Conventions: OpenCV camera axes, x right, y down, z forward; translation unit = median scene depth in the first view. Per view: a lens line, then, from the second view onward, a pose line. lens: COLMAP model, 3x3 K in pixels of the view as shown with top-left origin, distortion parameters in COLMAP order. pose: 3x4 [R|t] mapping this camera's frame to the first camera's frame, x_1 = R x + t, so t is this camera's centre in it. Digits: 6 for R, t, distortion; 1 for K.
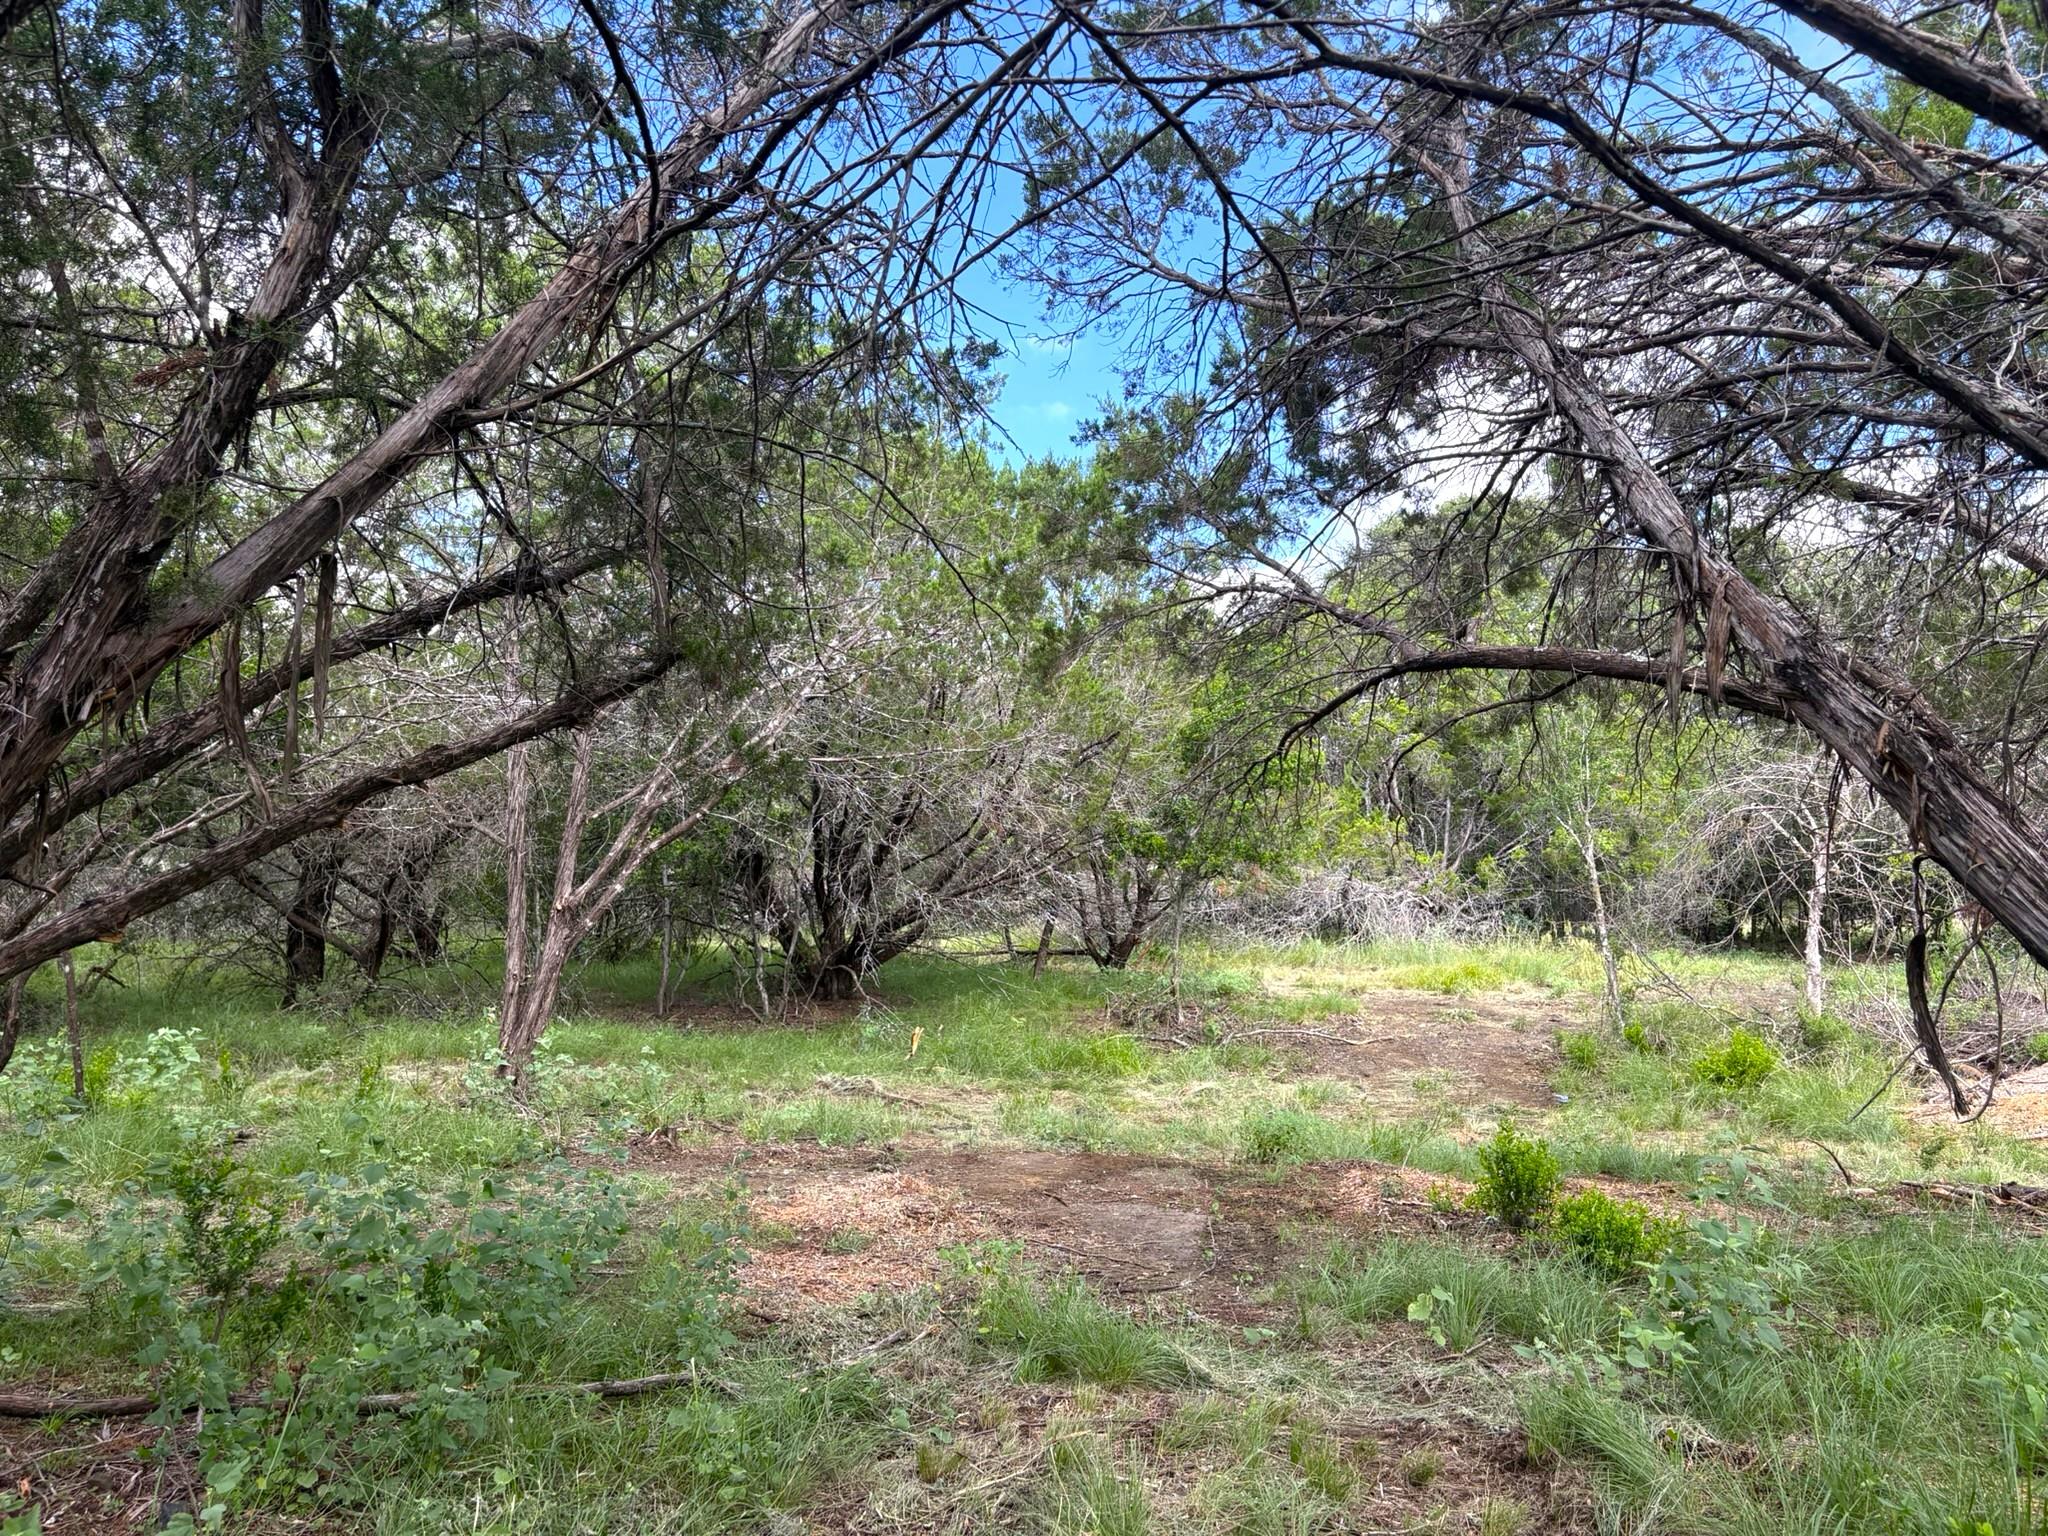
lens RADIAL K [[1570.1, 0, 1027.7], [0, 1570.1, 775.1], [0, 0, 1]] dist [-0.002429, -0.042977]
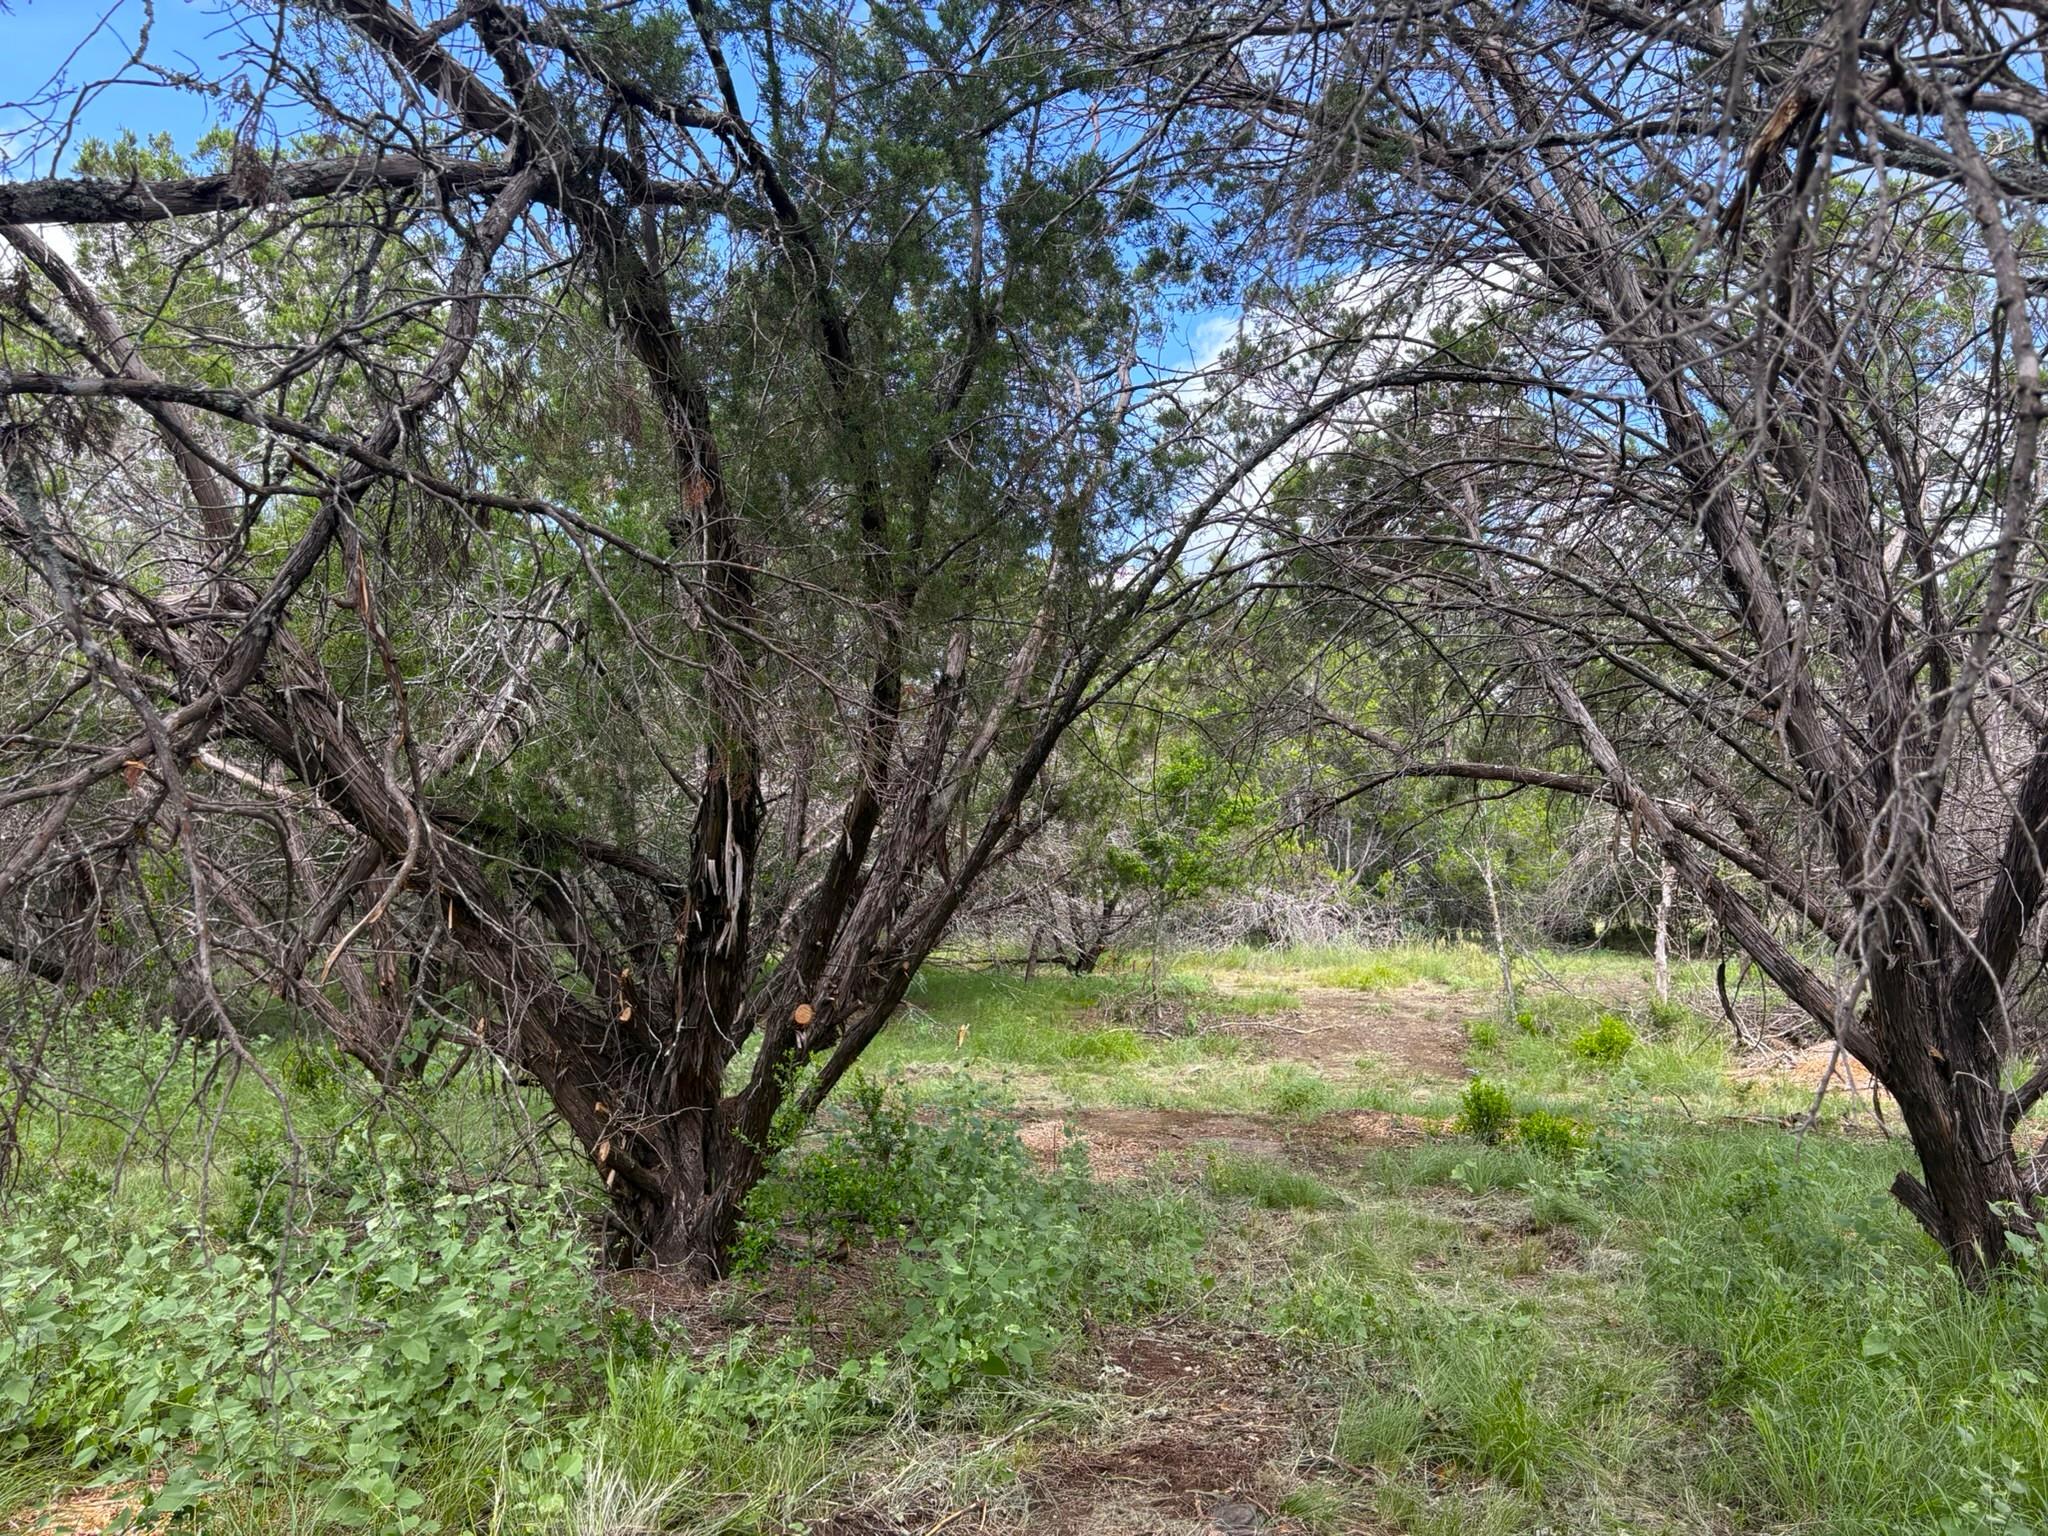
lens RADIAL K [[1550.8, 0, 1022.2], [0, 1550.8, 771.5], [0, 0, 1]] dist [0.001265, -0.200159]
pose [[0.996989, -0.003887, 0.077440, -0.102342], [0.004285, 0.999978, -0.004986, -0.027887], [-0.077419, 0.005303, 0.996985, -0.190554]]
